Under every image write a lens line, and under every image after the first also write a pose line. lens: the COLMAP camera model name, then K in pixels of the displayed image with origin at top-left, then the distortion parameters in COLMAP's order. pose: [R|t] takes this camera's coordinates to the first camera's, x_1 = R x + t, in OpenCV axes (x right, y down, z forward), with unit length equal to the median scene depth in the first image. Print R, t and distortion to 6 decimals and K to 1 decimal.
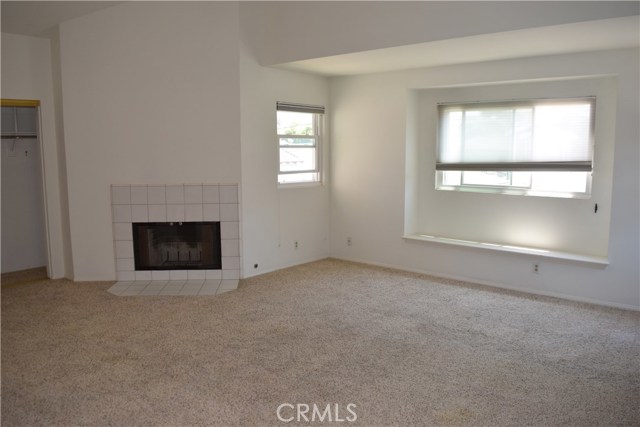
lens RADIAL K [[502.5, 0, 321.8], [0, 502.5, 207.6], [0, 0, 1]] dist [-0.094565, 0.023809]
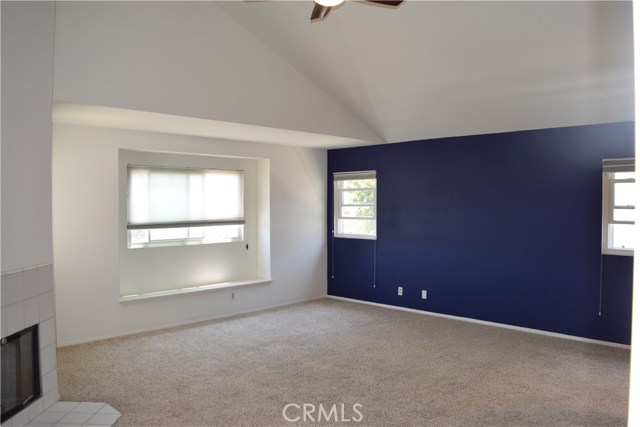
lens RADIAL K [[502.5, 0, 320.8], [0, 502.5, 215.7], [0, 0, 1]] dist [-0.094565, 0.023809]
pose [[0.084175, -0.023957, 0.996163, -0.818793], [0.125513, 0.992003, 0.013251, -0.074467], [-0.988515, 0.123916, 0.086509, 0.580168]]
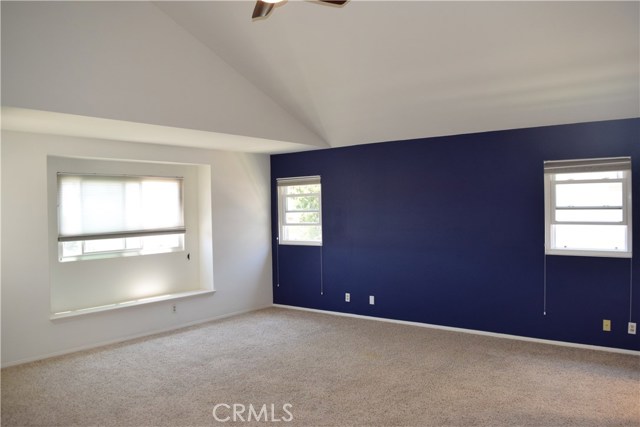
lens RADIAL K [[502.5, 0, 322.2], [0, 502.5, 213.6], [0, 0, 1]] dist [-0.094565, 0.023809]
pose [[-0.032710, -0.008420, 0.999429, -0.791170], [0.144373, 0.989437, 0.013061, -0.075445], [-0.988983, 0.144718, -0.031149, 0.585464]]
